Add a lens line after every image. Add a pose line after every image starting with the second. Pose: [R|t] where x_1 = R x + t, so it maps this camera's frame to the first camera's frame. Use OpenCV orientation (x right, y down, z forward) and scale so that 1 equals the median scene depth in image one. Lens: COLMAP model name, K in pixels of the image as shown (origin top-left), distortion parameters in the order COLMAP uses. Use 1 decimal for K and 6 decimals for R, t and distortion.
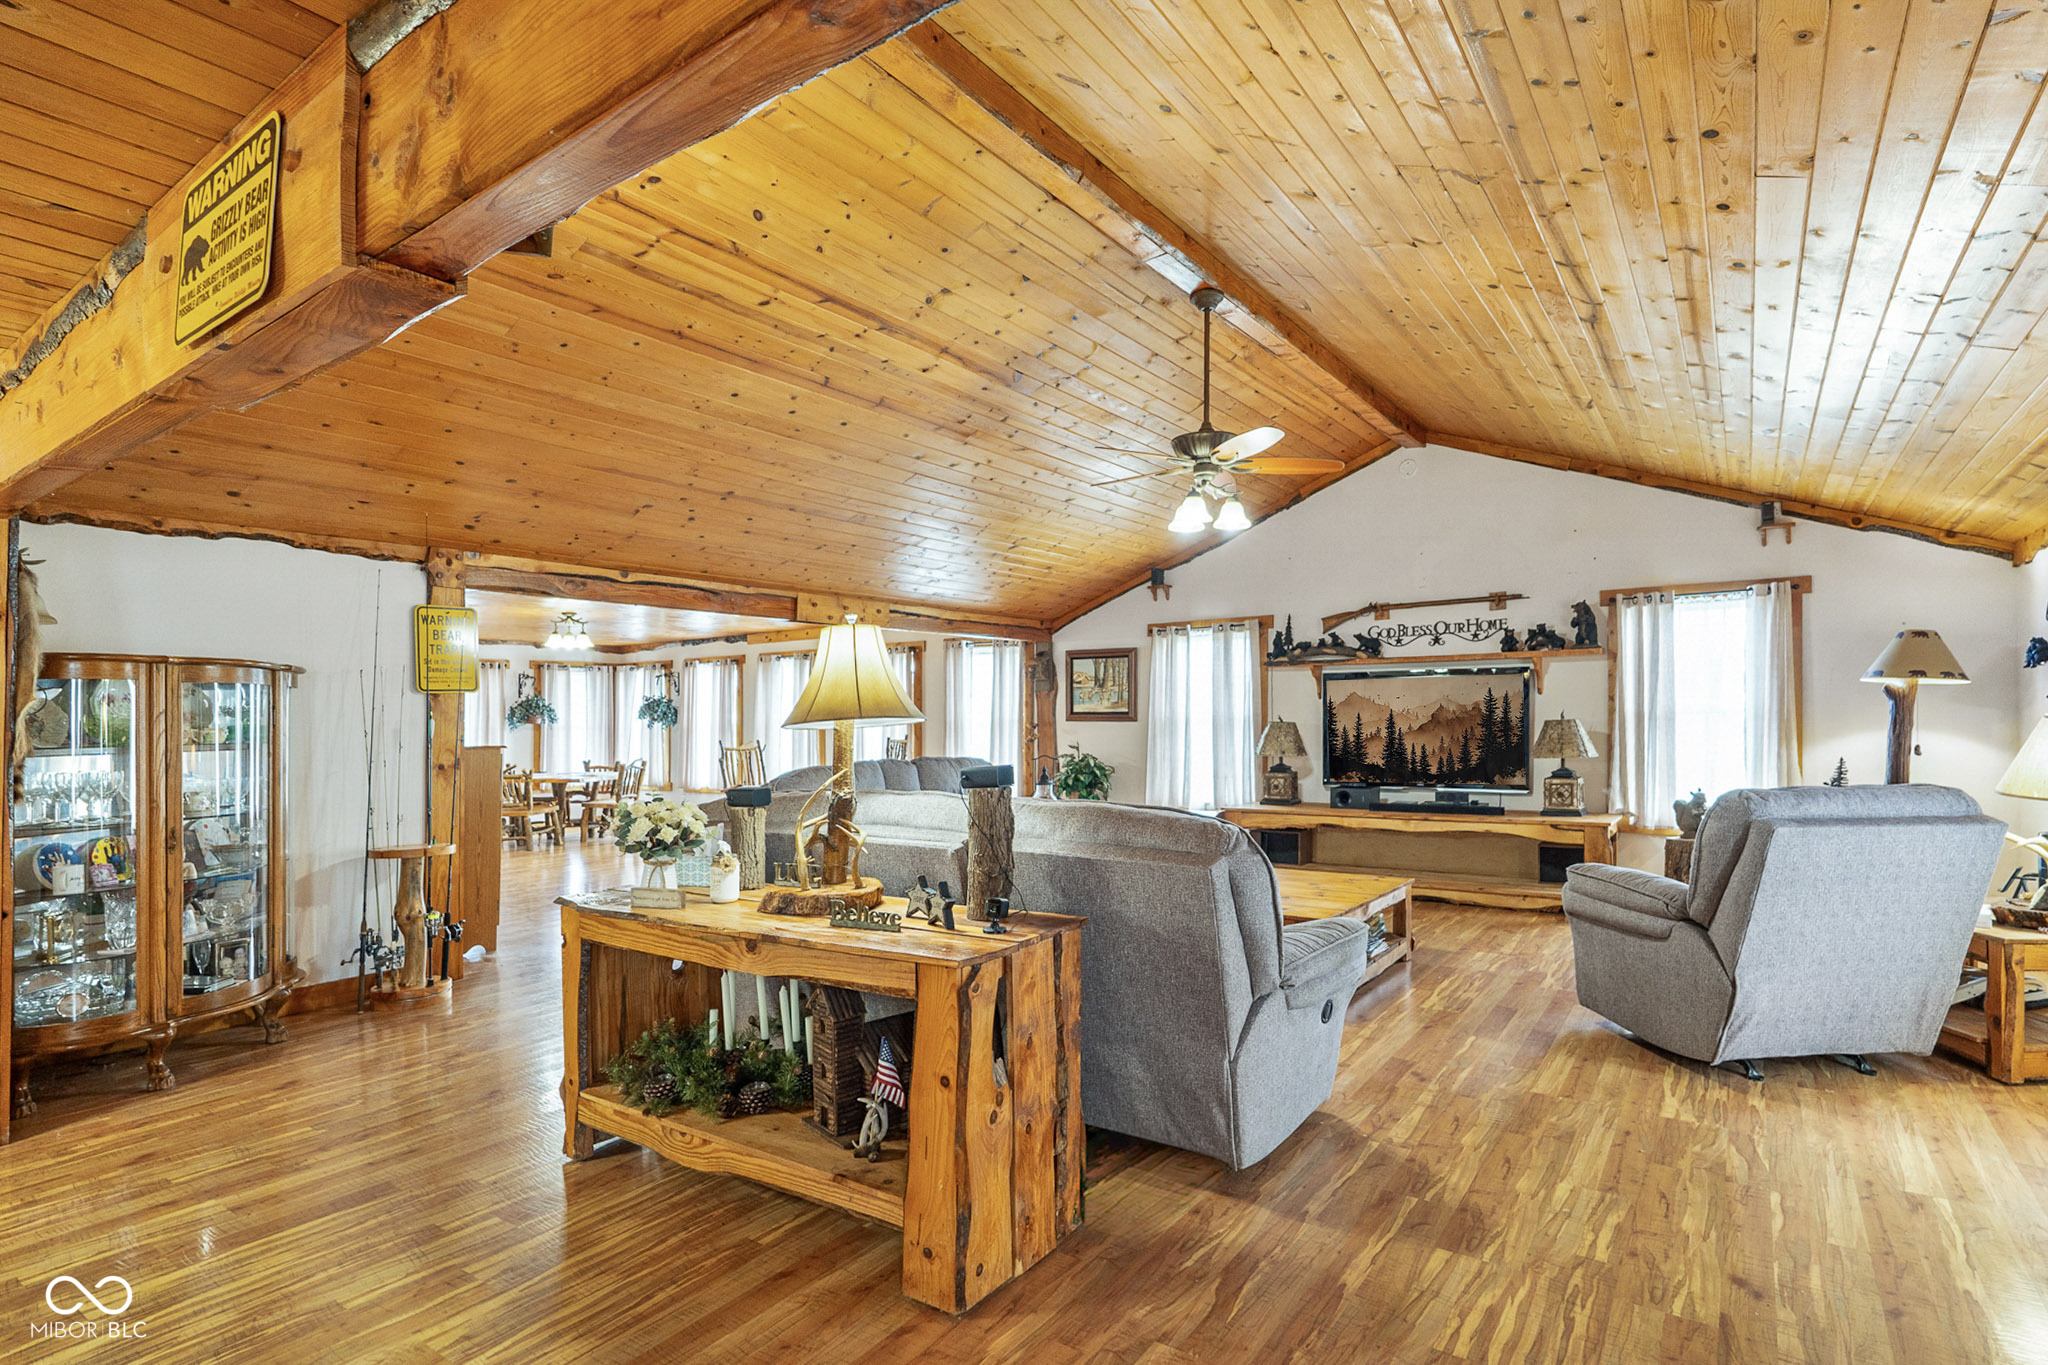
lens RADIAL K [[976.3, 0, 1109.1], [0, 976.3, 723.7], [0, 0, 1]] dist [-0.004707, -0.000337]
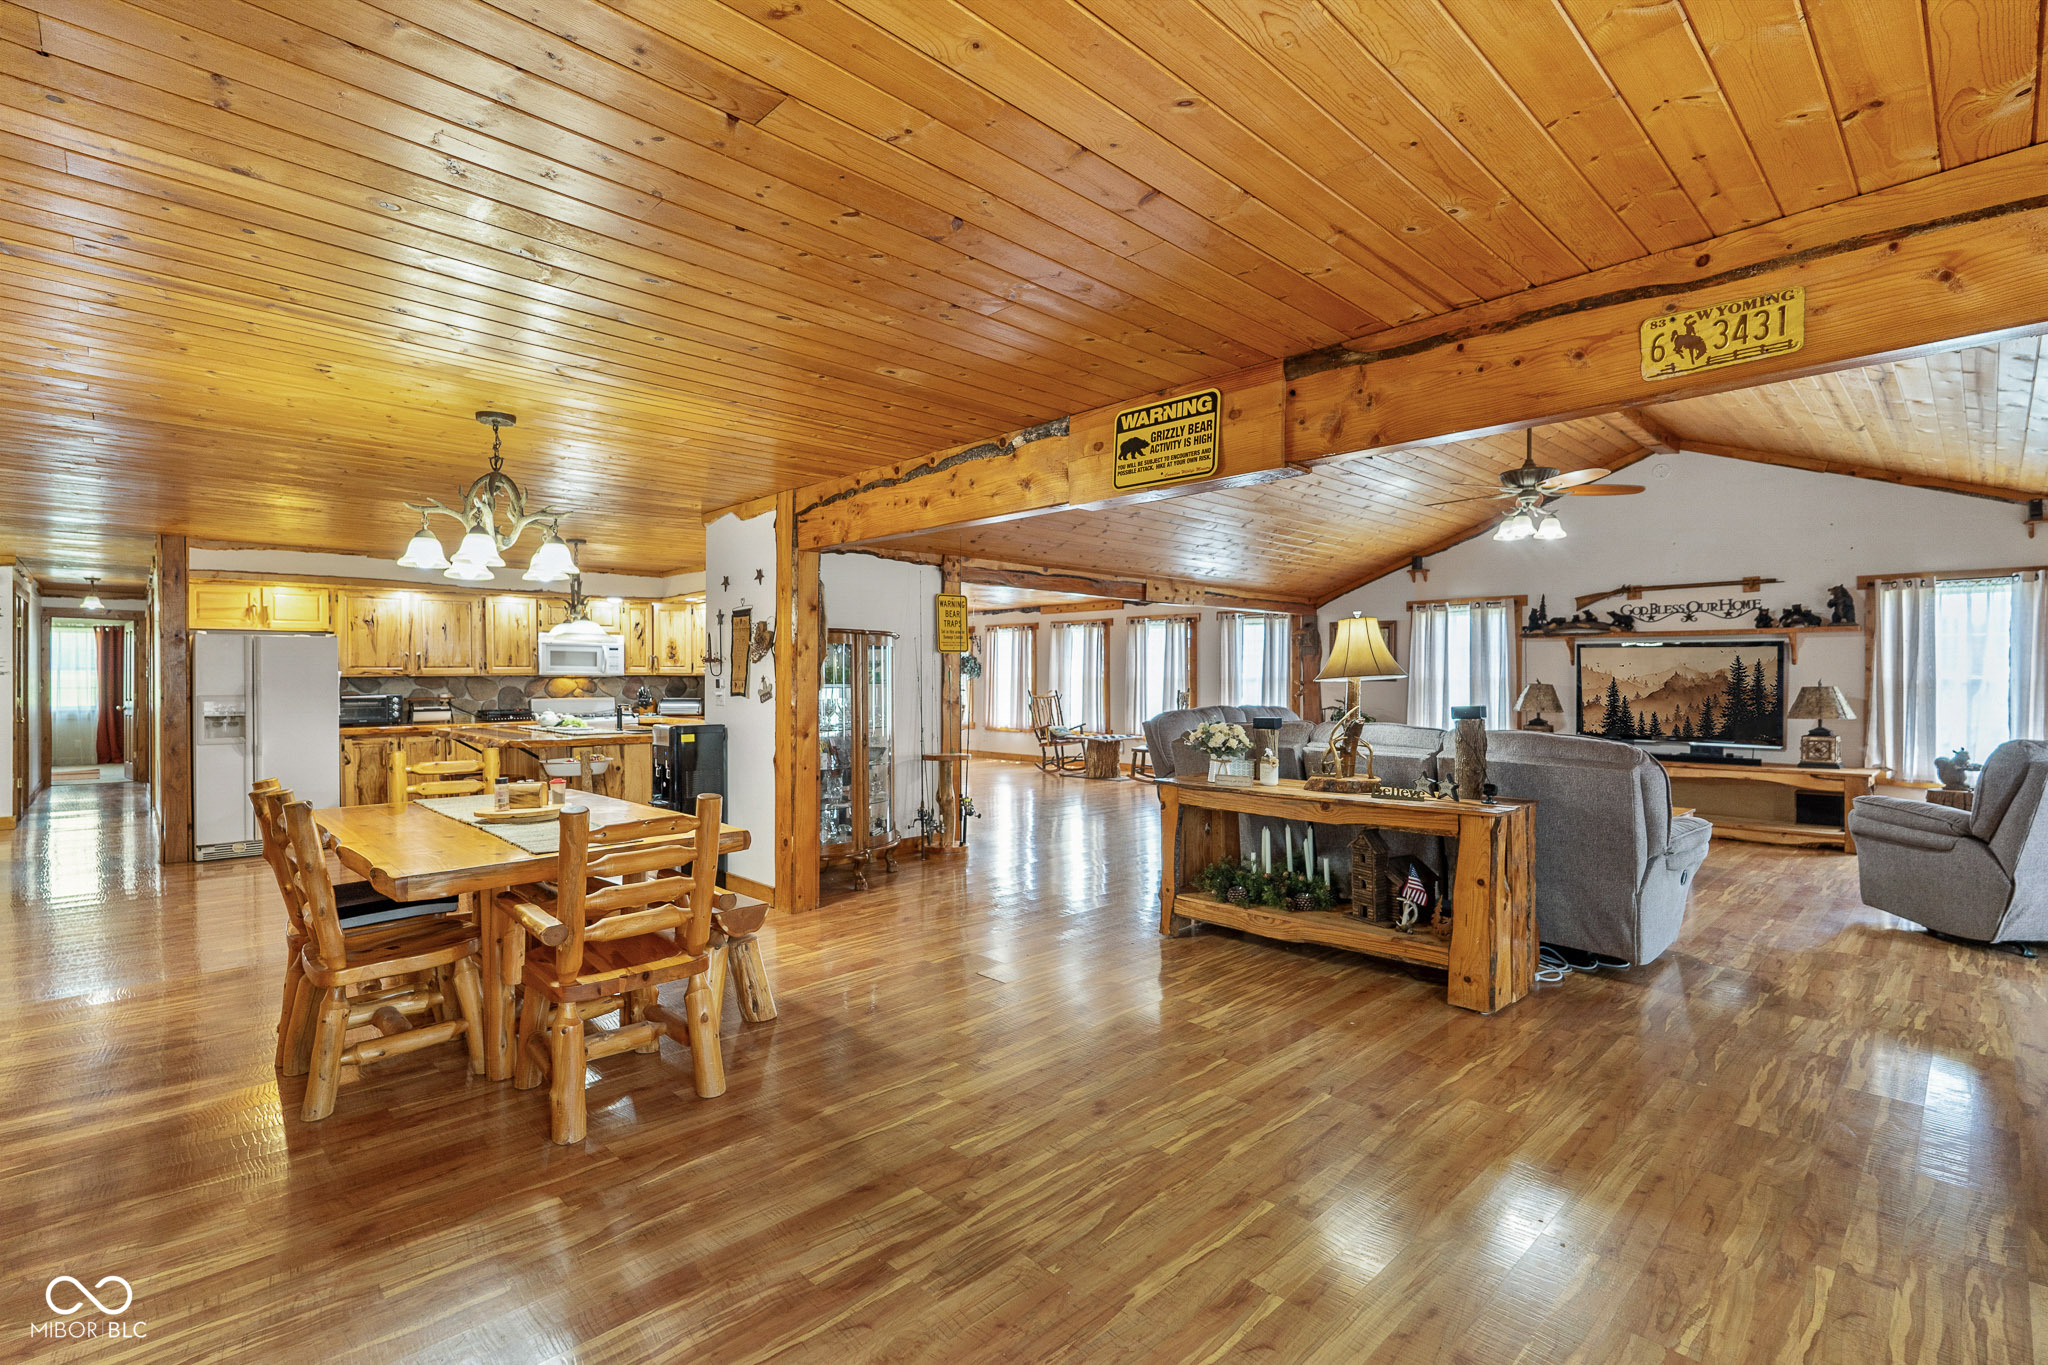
lens RADIAL K [[918.1, 0, 1017.7], [0, 918.1, 673.5], [0, 0, 1]] dist [-0.004399, -0.000804]
pose [[0.972827, 0.017980, -0.230836, -0.220049], [-0.019912, 0.999783, -0.006042, 0.005779], [0.230677, 0.010474, 0.972974, -0.293470]]
